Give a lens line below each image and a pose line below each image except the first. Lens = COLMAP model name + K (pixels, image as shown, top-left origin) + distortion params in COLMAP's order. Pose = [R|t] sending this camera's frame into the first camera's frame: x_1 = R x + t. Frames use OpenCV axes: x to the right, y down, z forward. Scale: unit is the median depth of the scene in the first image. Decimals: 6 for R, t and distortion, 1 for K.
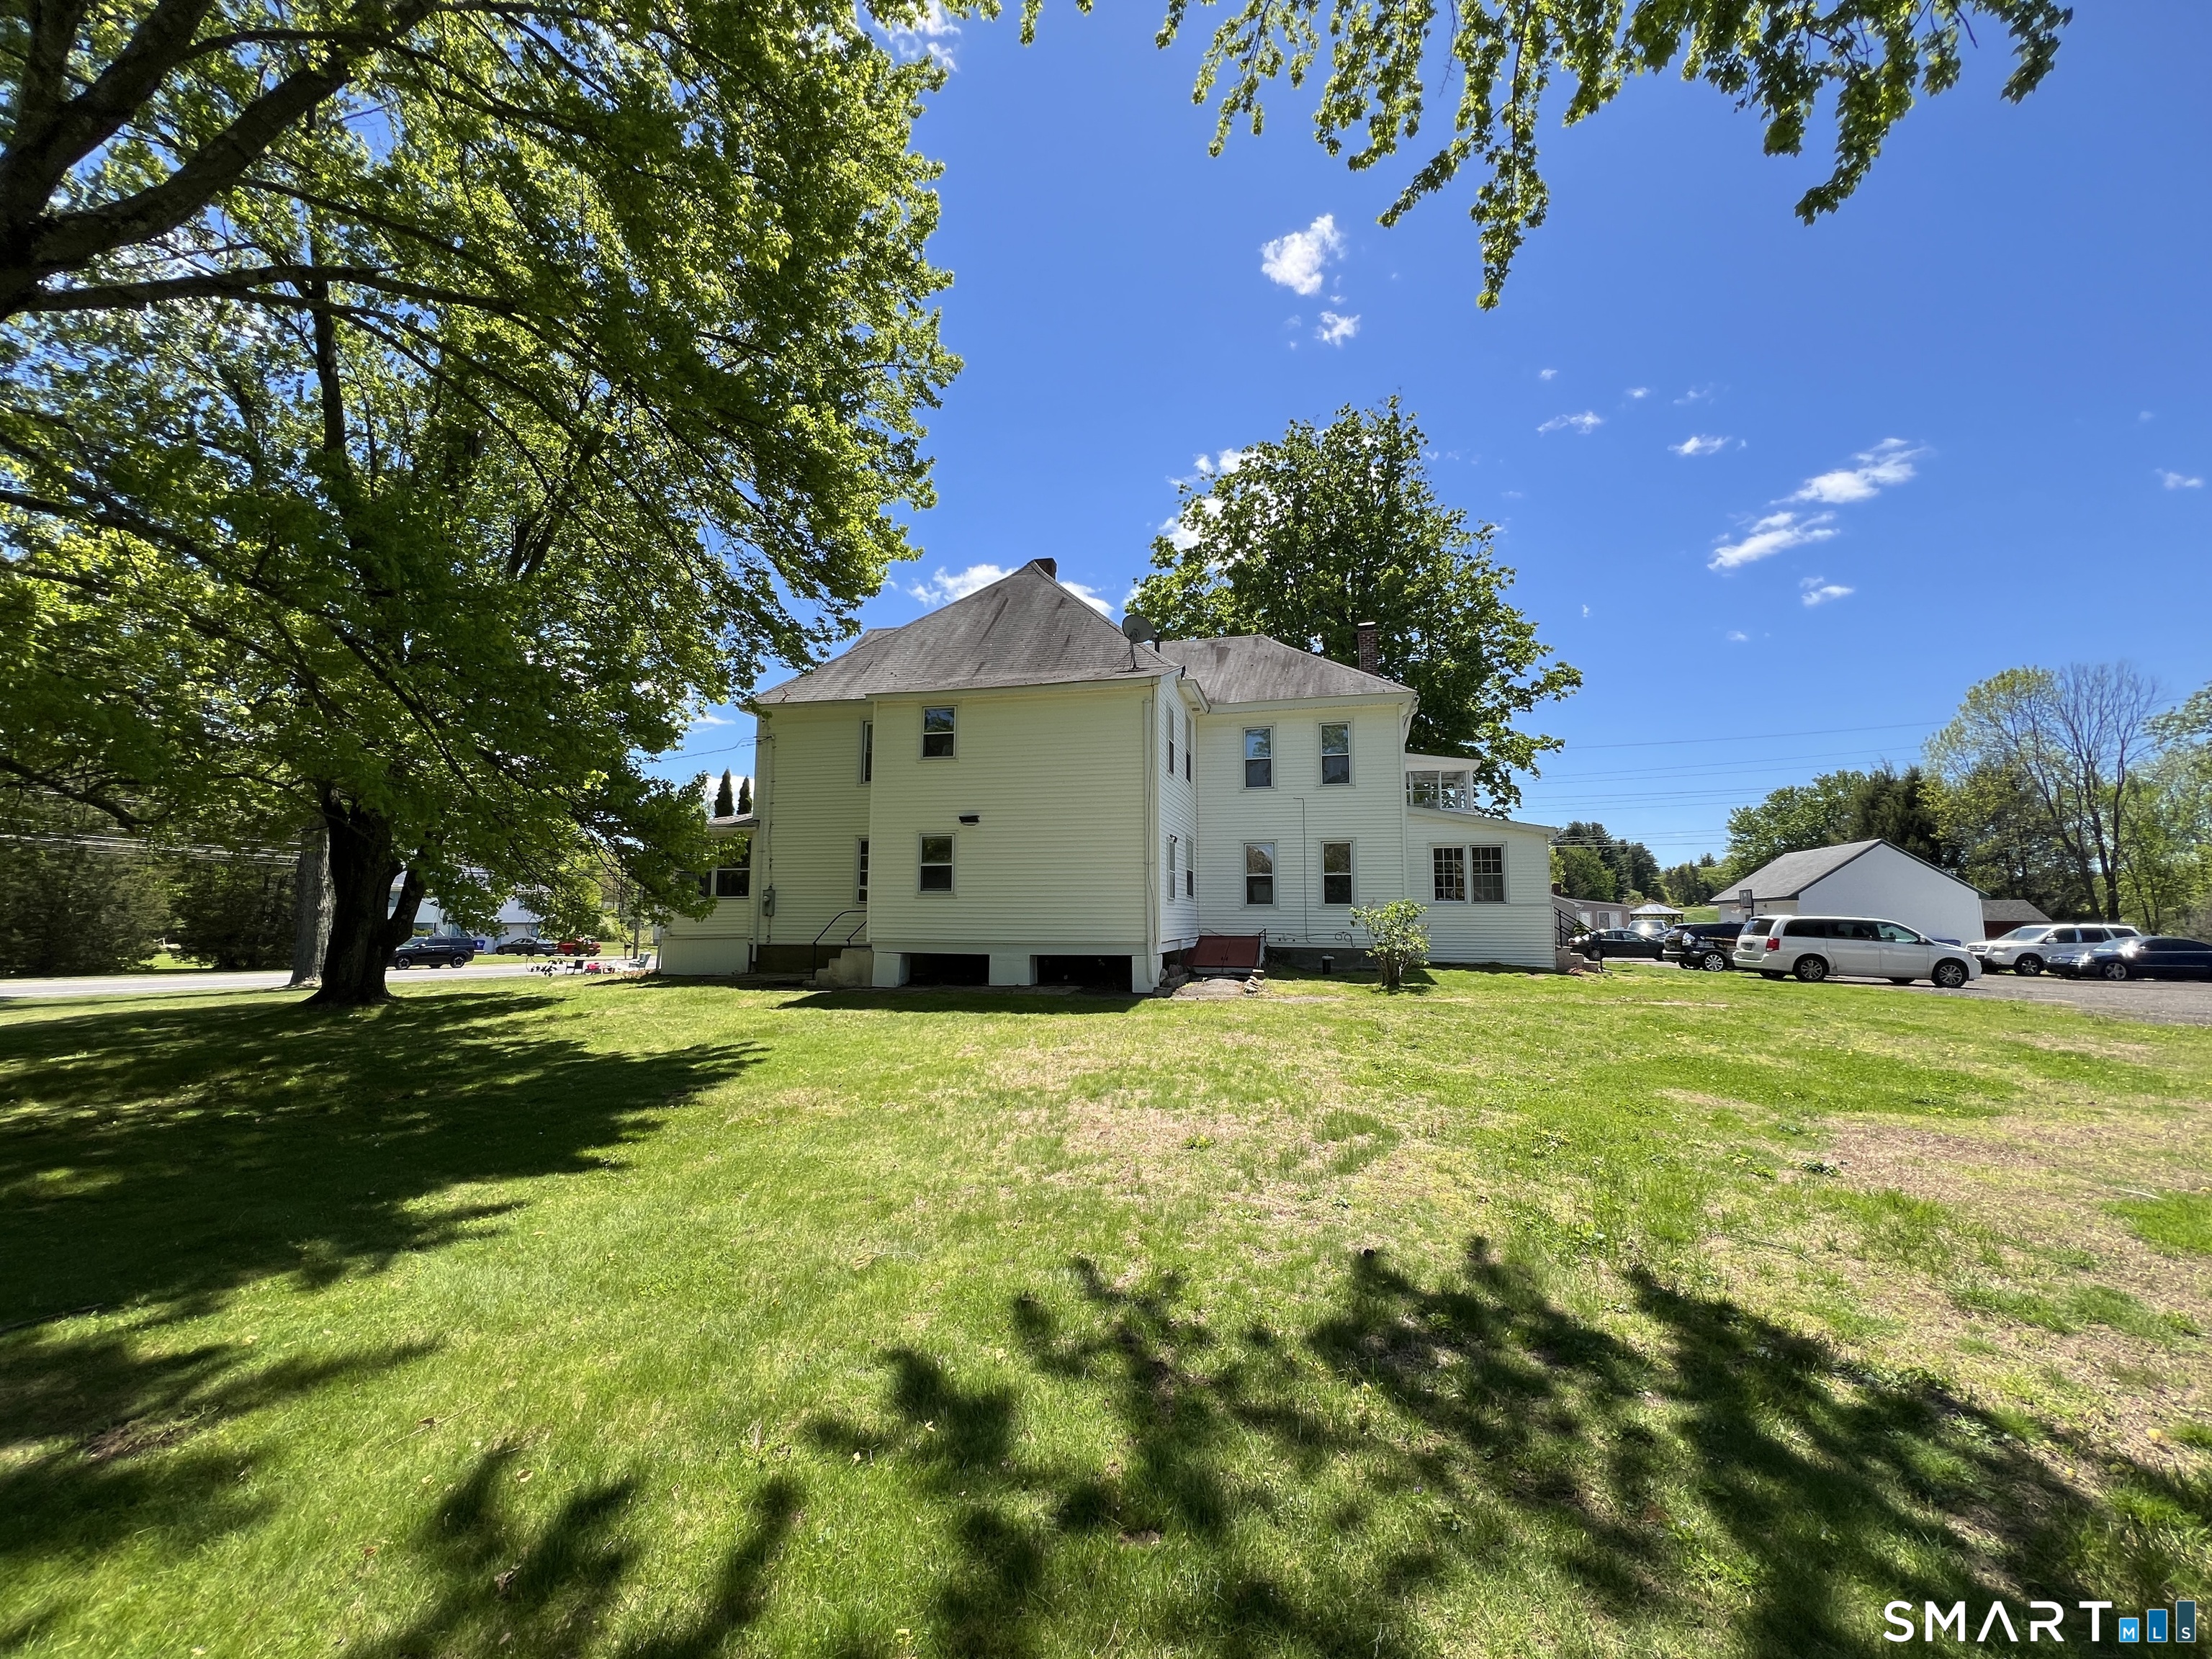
lens RADIAL K [[894.8, 0, 1106.3], [0, 894.8, 827.0], [0, 0, 1]] dist [0.014446, -0.001303]
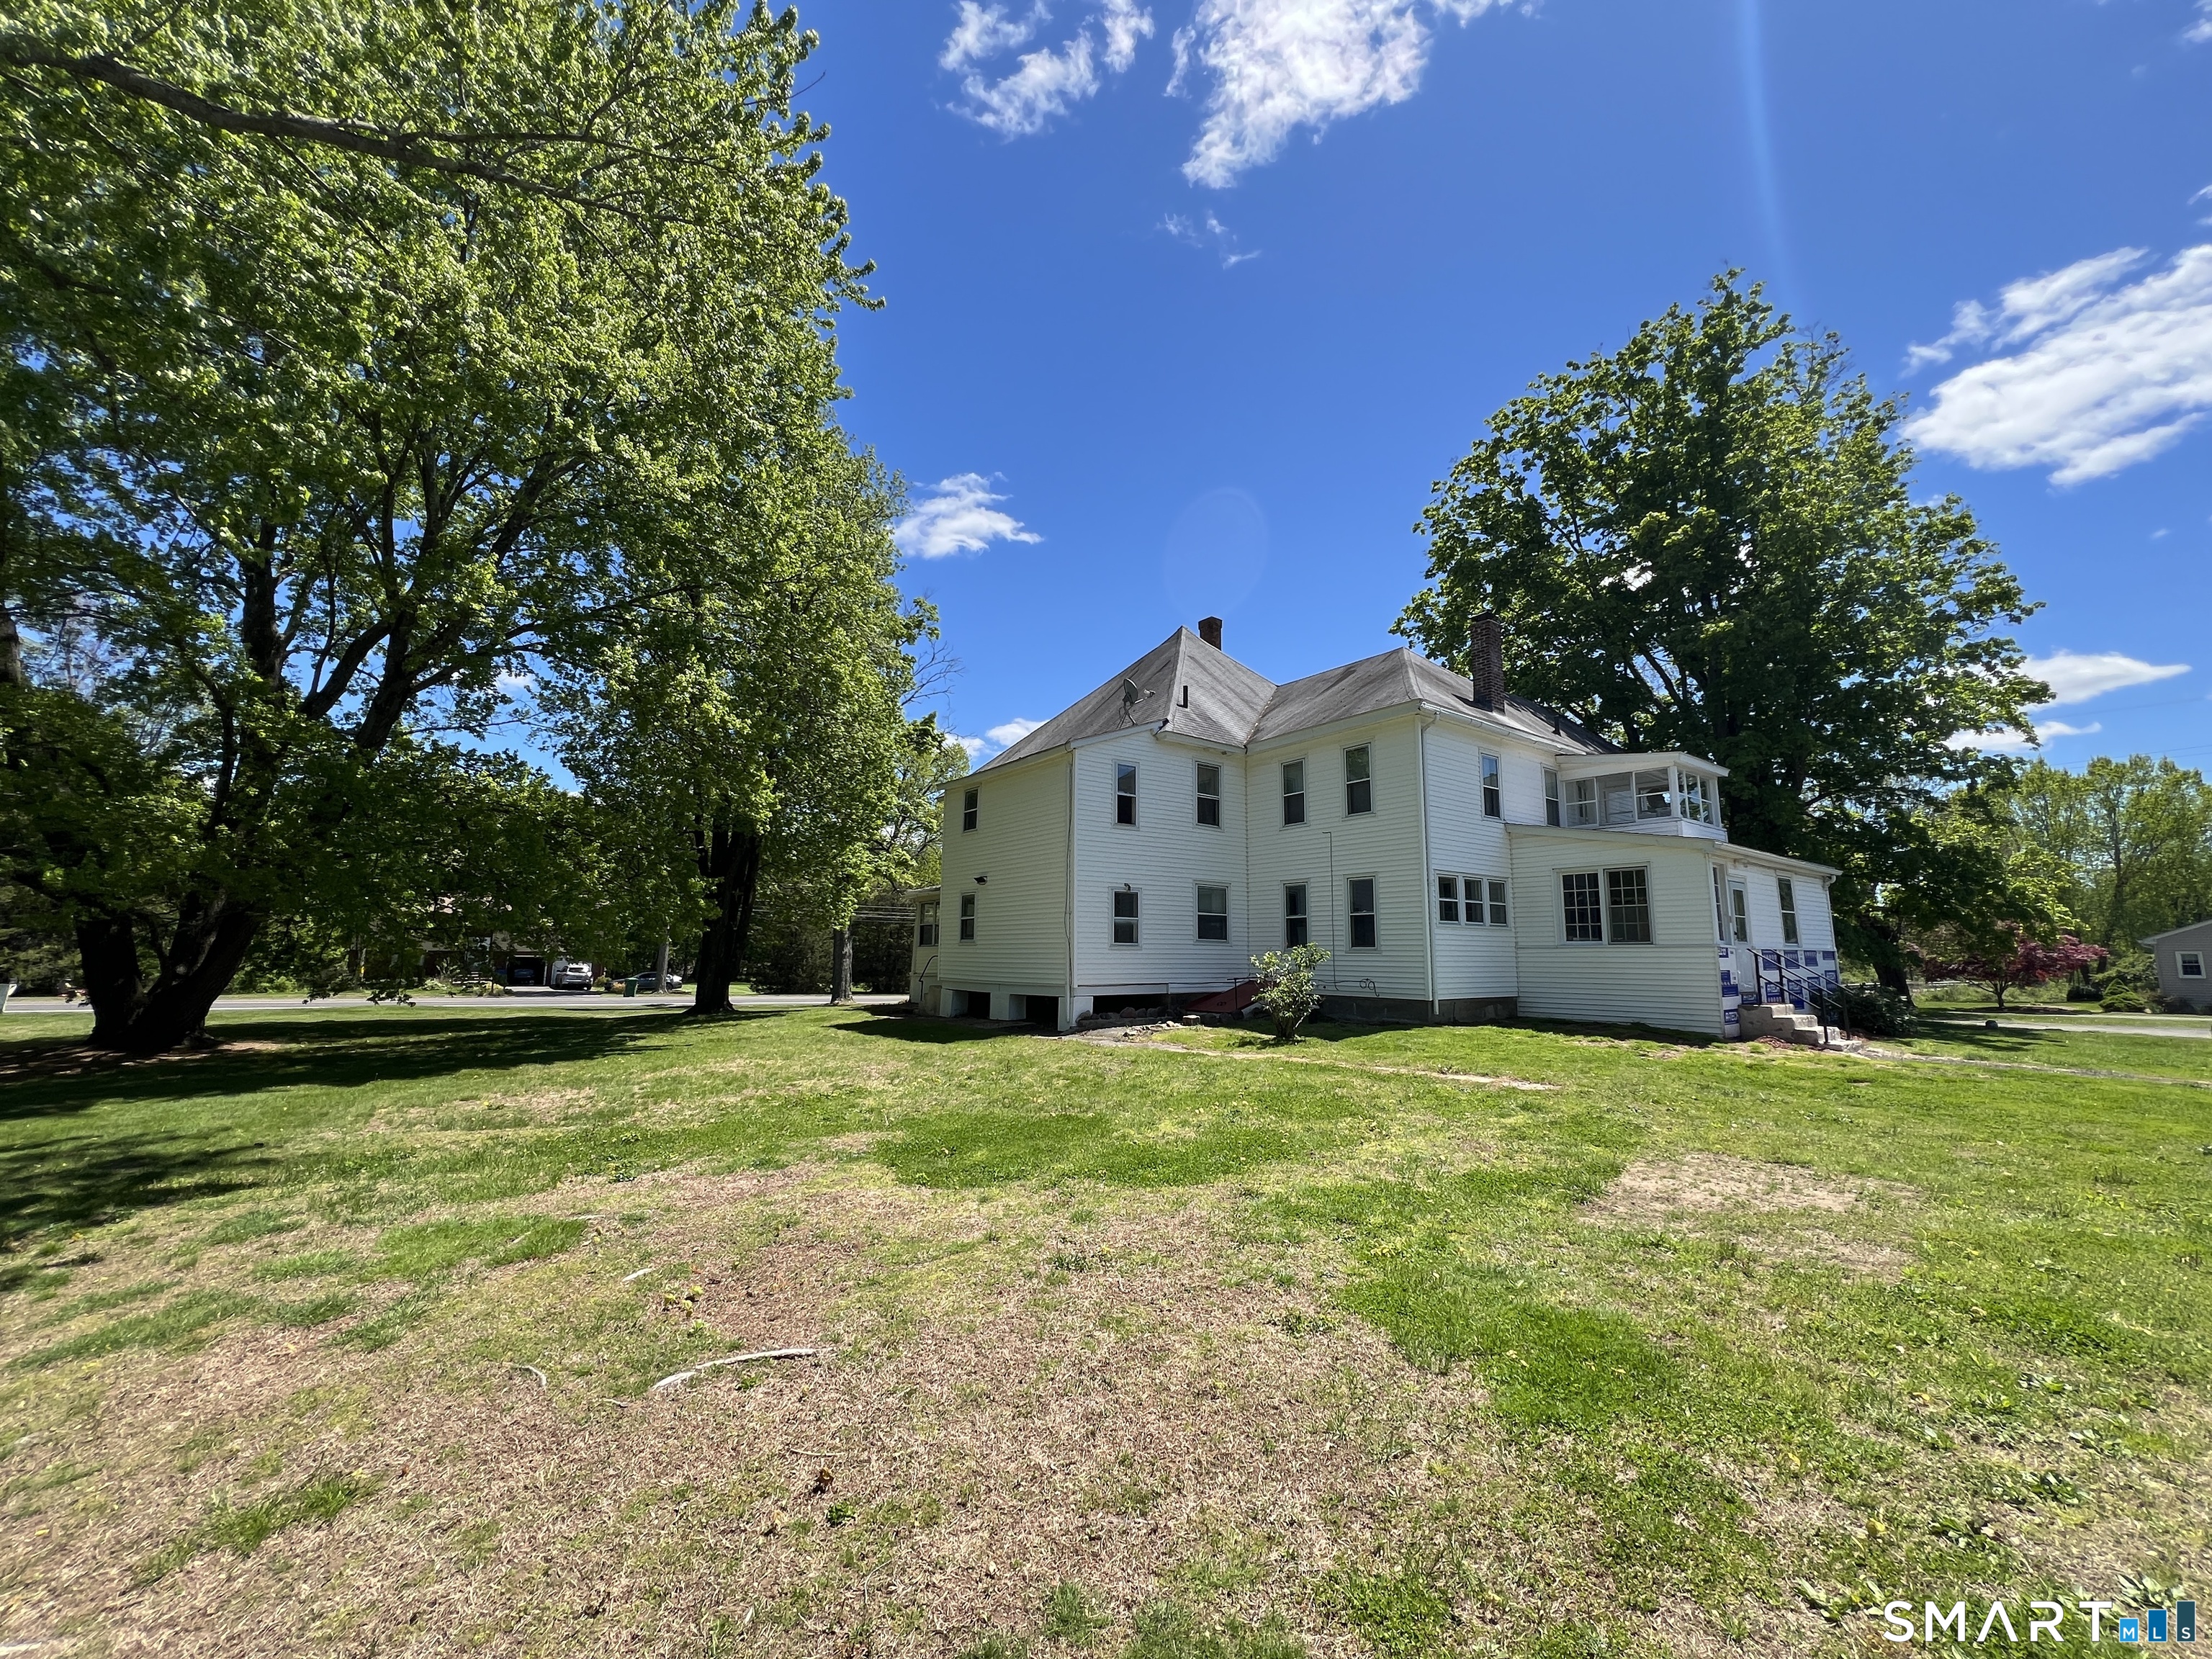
lens RADIAL K [[894.8, 0, 1109.3], [0, 894.8, 835.2], [0, 0, 1]] dist [0.014446, -0.001303]
pose [[0.776981, -0.088577, -0.623262, 0.619817], [0.062535, 0.996015, -0.063593, 0.015748], [0.626411, 0.010435, 0.779423, 0.138566]]
